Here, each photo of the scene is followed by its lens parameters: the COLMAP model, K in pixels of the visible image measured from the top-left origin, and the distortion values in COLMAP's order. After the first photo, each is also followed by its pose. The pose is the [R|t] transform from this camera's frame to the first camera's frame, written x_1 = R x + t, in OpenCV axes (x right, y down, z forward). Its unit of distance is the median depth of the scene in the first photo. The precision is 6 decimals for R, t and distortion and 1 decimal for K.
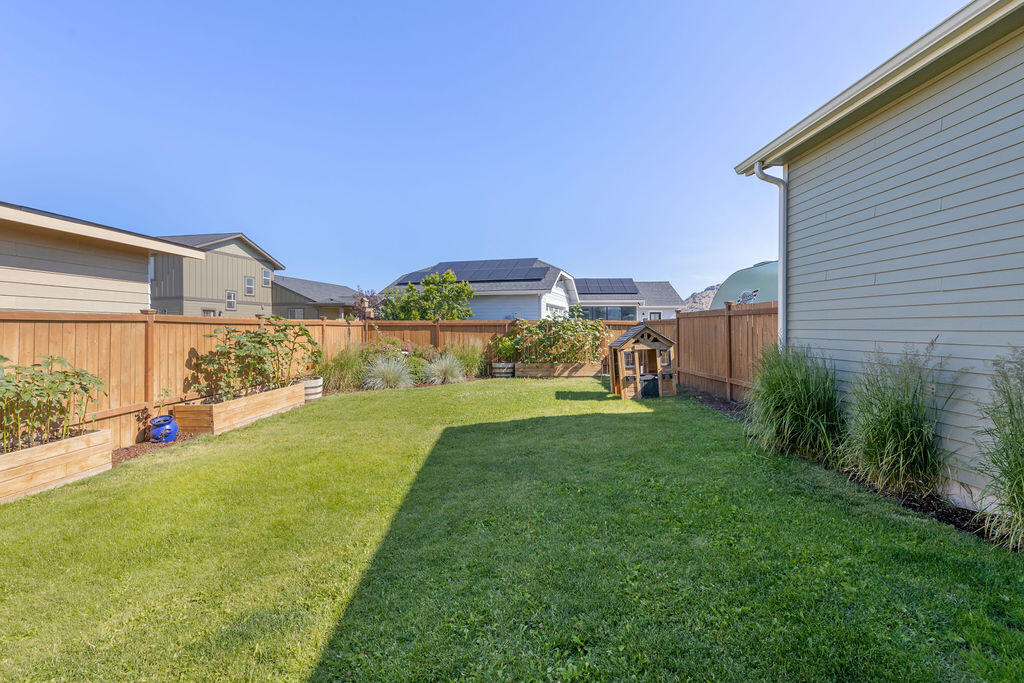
lens RADIAL K [[444.7, 0, 520.4], [0, 444.7, 327.9], [0, 0, 1]] dist [-0.003513, 0.000017]
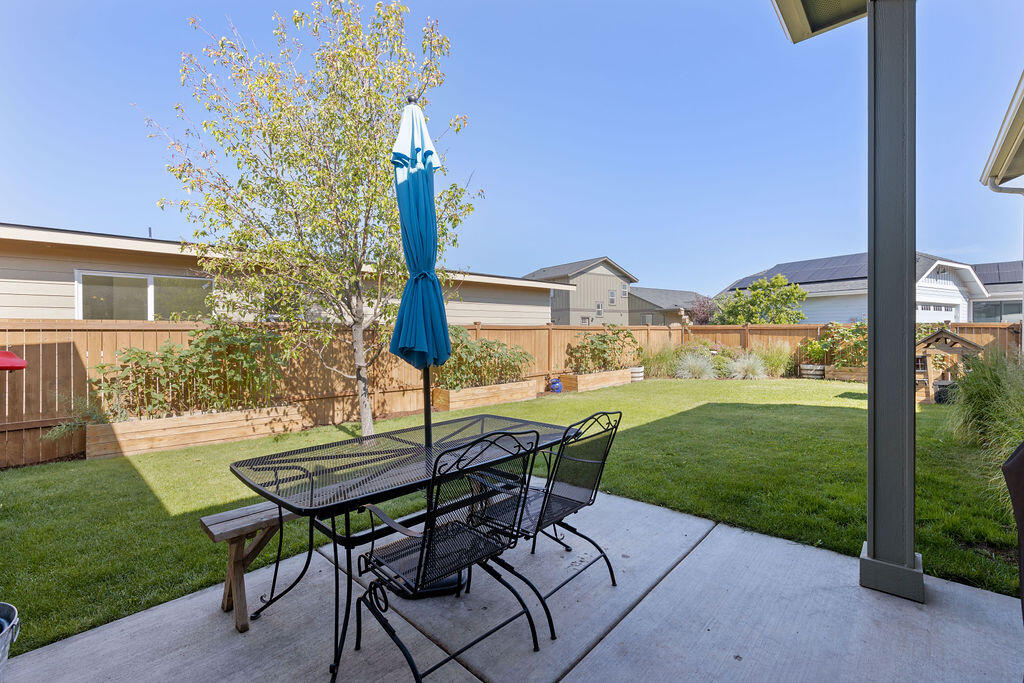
lens RADIAL K [[444.7, 0, 516.6], [0, 444.7, 336.4], [0, 0, 1]] dist [-0.003513, 0.000017]
pose [[0.714684, 0.007468, -0.699408, 0.195676], [0.002705, 0.999906, 0.013440, -0.003826], [0.699442, -0.011497, 0.714596, -0.229751]]
